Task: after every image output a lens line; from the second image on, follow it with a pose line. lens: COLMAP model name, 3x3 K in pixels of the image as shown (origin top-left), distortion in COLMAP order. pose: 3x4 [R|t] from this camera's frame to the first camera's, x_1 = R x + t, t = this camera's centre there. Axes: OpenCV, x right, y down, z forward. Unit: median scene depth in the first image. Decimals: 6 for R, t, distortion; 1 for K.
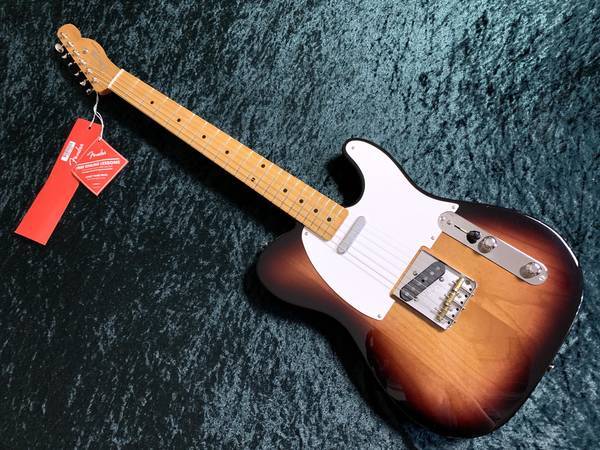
lens RADIAL K [[455.8, 0, 300.0], [0, 455.8, 225.0], [0, 0, 1]] dist [0.024792, -0.034153]
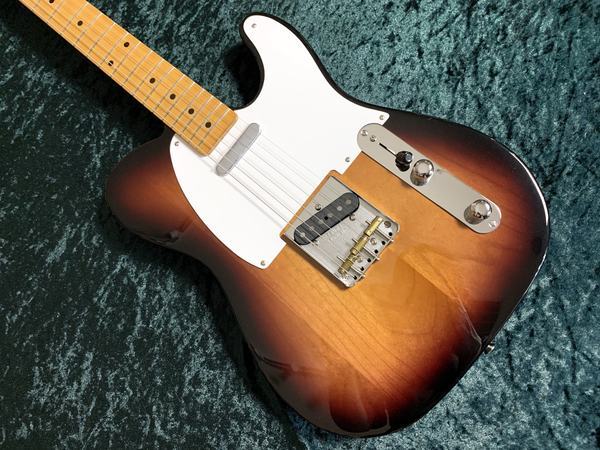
lens RADIAL K [[455.8, 0, 300.0], [0, 455.8, 225.0], [0, 0, 1]] dist [0.024792, -0.034153]
pose [[0.997716, 0.065544, 0.016338, 0.205430], [-0.066895, 0.992304, 0.104203, 0.058563], [-0.009383, -0.105058, 0.994422, 0.281812]]
